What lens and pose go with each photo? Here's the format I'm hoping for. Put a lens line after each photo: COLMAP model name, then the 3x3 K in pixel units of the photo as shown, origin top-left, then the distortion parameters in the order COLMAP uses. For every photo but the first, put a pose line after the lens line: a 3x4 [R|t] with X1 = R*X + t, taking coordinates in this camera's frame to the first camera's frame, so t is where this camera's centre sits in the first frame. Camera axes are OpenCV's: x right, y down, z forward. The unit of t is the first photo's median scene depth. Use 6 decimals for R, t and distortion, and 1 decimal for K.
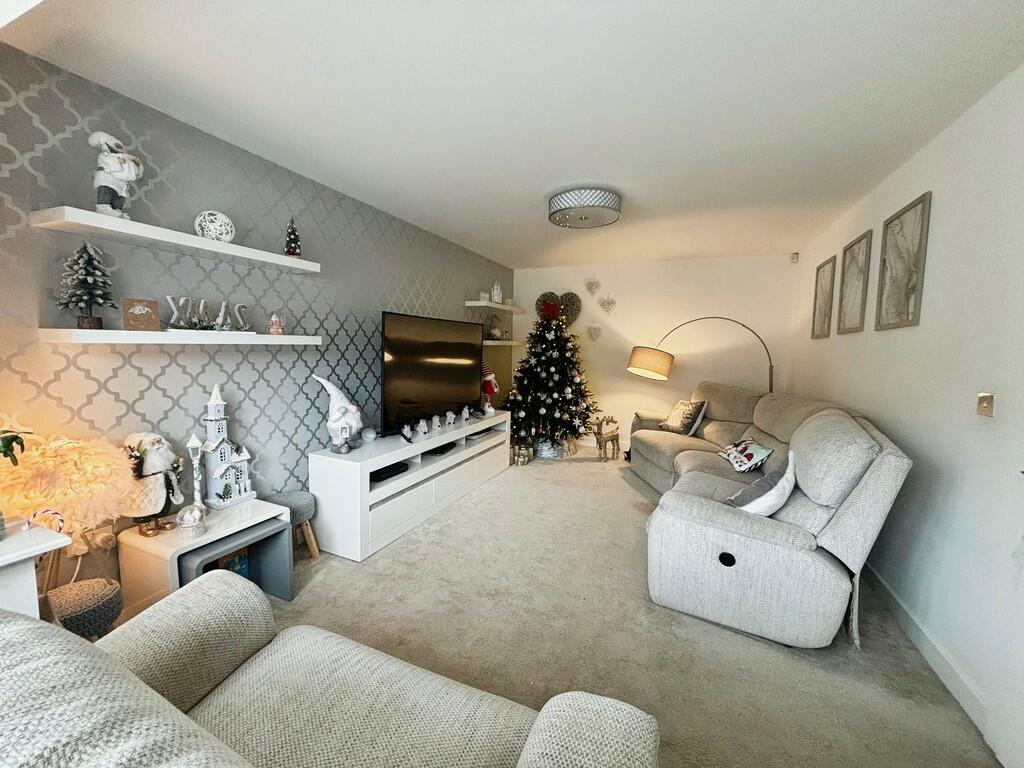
lens RADIAL K [[417.5, 0, 506.8], [0, 417.5, 379.5], [0, 0, 1]] dist [-0.000547, -0.000336]
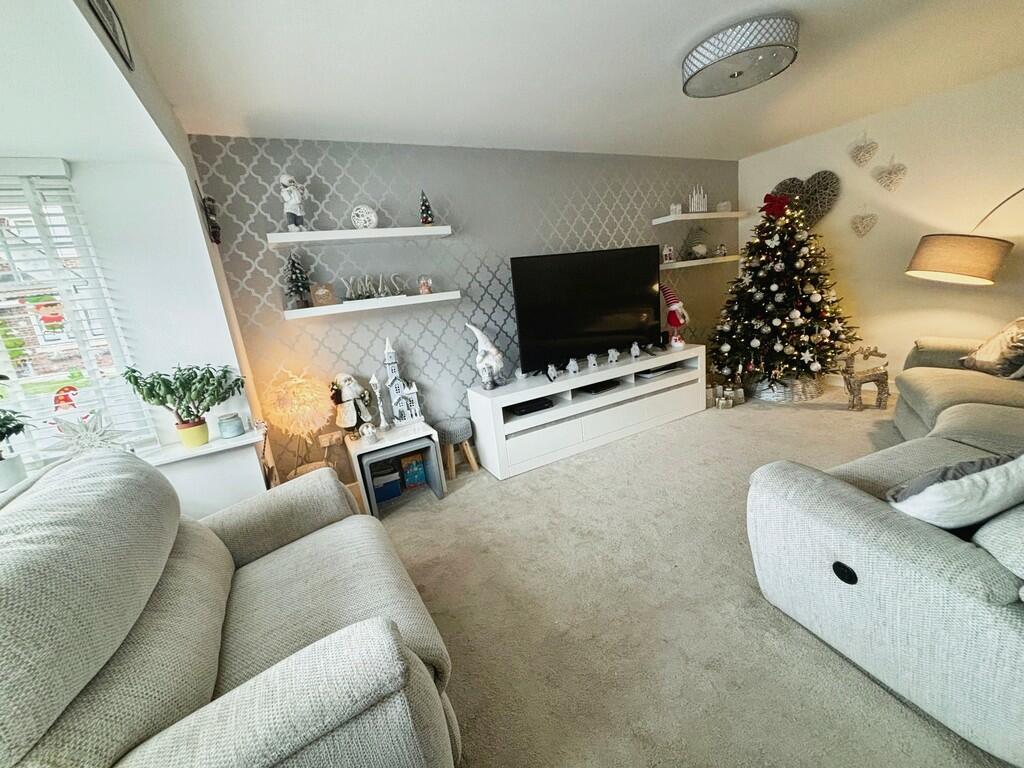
lens RADIAL K [[418.3, 0, 512.0], [0, 418.3, 384.0], [0, 0, 1]] dist [0.001011, -0.000268]
pose [[0.775022, 0.030185, -0.631212, 0.294108], [0.082424, 0.985497, 0.148330, -0.004635], [0.626535, -0.166986, 0.761294, 0.116444]]
